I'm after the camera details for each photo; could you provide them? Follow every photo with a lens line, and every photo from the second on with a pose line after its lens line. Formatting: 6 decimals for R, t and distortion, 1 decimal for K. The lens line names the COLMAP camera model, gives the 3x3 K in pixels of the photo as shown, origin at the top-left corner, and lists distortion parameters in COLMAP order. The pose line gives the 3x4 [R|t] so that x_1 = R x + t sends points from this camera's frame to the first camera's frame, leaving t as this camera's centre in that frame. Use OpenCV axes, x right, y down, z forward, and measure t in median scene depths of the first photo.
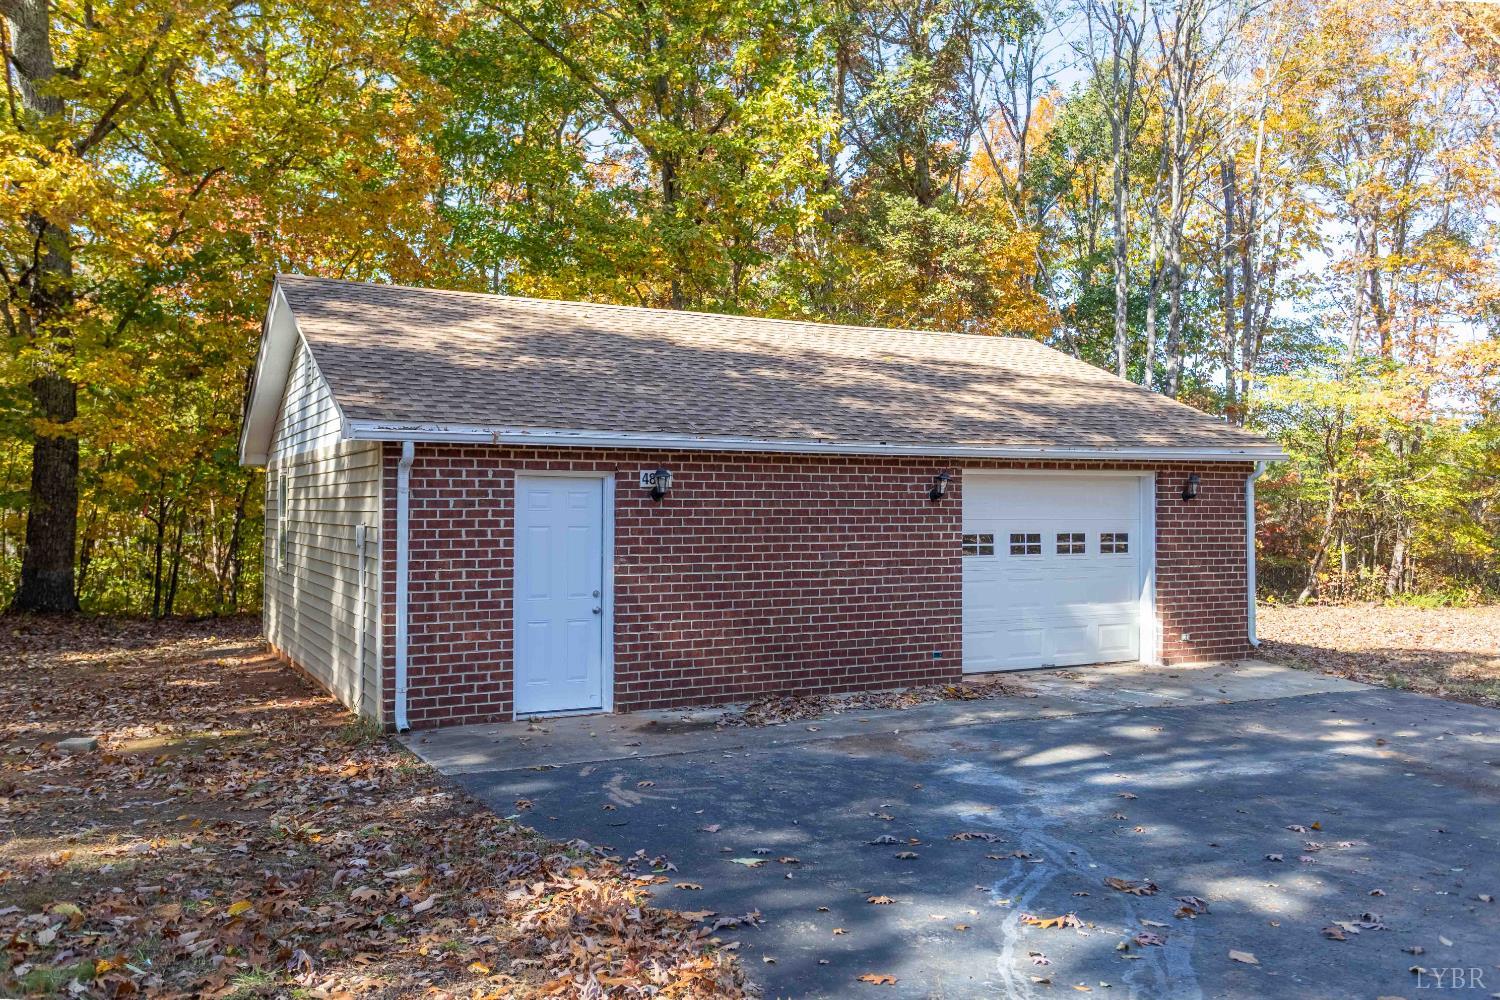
lens RADIAL K [[1216.7, 0, 751.1], [0, 1216.7, 501.7], [0, 0, 1]] dist [0.040118, -0.012679]
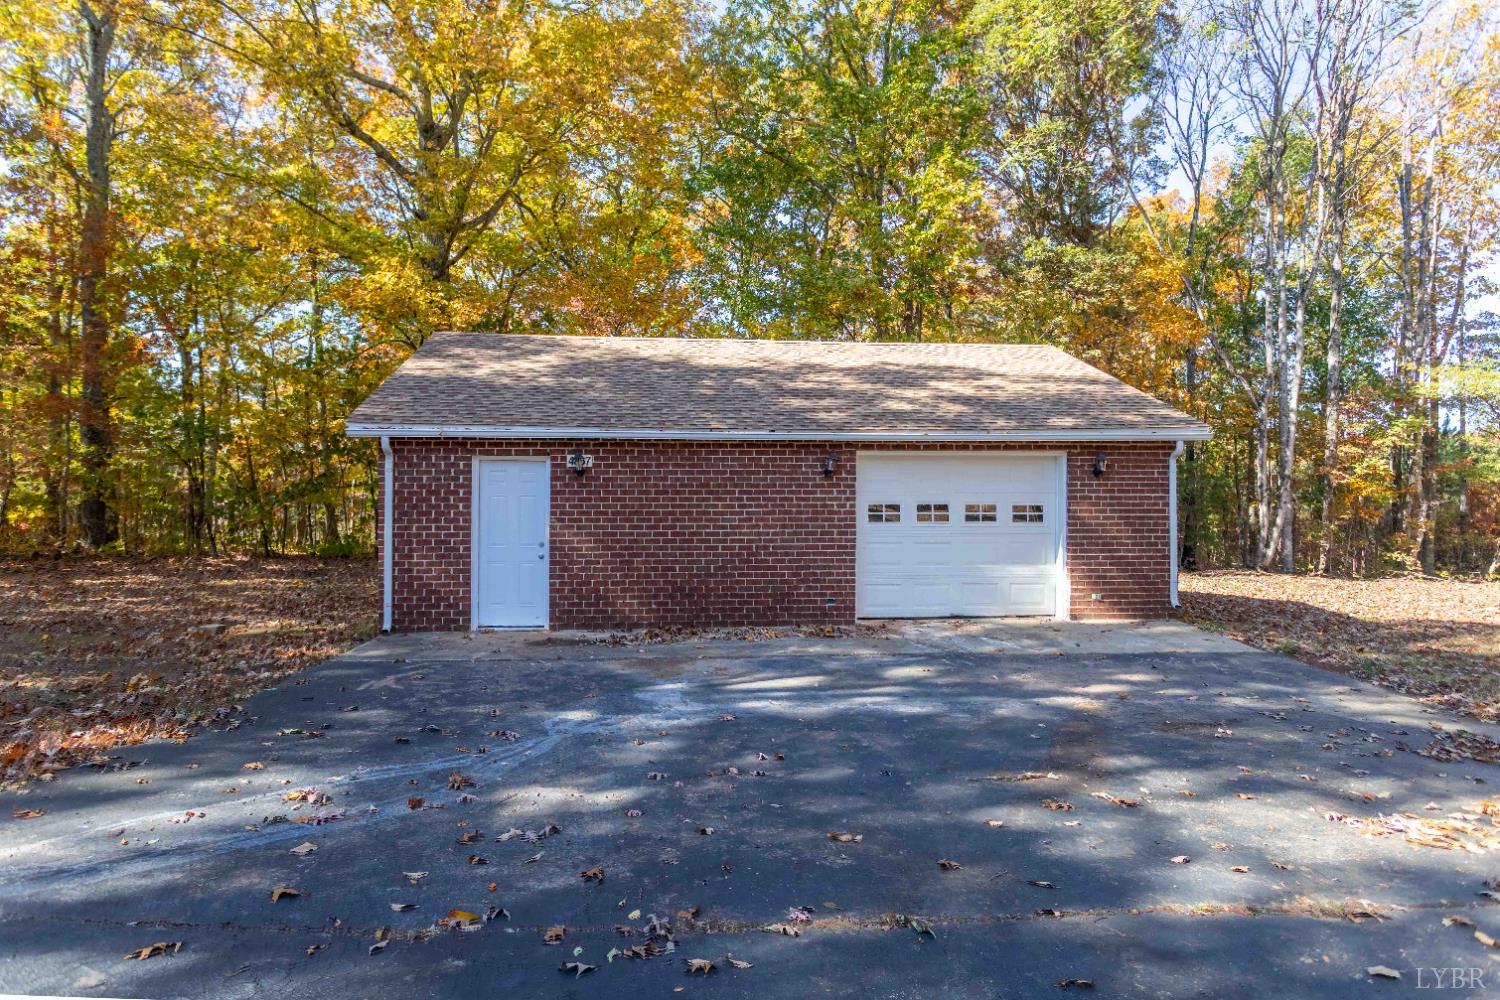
lens RADIAL K [[875.2, 0, 747.6], [0, 875.2, 499.3], [0, 0, 1]] dist [-0.013604, 0.003829]
pose [[0.924184, 0.001892, -0.381942, 0.404285], [0.002039, 0.999949, 0.009888, 0.012825], [0.381942, -0.009917, 0.924133, 0.142533]]
